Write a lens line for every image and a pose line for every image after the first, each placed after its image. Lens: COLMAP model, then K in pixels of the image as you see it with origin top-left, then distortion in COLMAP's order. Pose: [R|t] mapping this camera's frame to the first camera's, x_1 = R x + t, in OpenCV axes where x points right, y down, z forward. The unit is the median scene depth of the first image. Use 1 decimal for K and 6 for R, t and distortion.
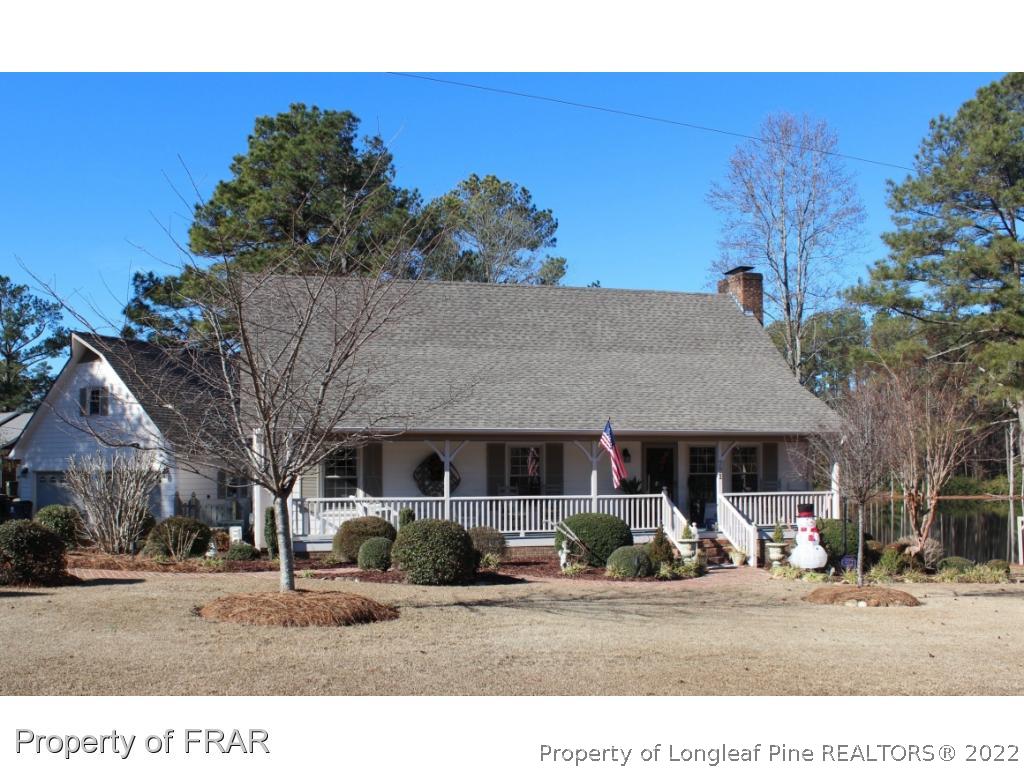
lens RADIAL K [[880.5, 0, 478.2], [0, 880.5, 433.8], [0, 0, 1]] dist [-0.134785, 0.119752]
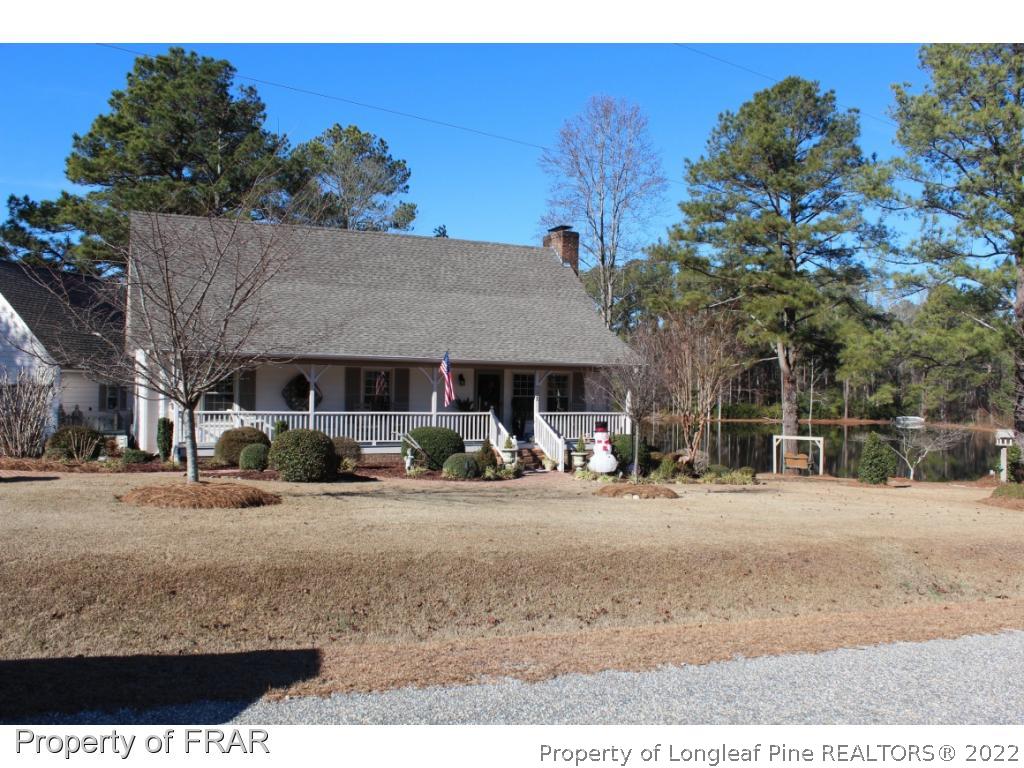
lens RADIAL K [[844.4, 0, 512.0], [0, 844.4, 384.0], [0, 0, 1]] dist [-0.214320, 0.202643]
pose [[0.975713, 0.020265, 0.218113, -0.012885], [-0.027551, 0.999158, 0.030415, -0.005279], [-0.217313, -0.035686, 0.975449, -0.114566]]
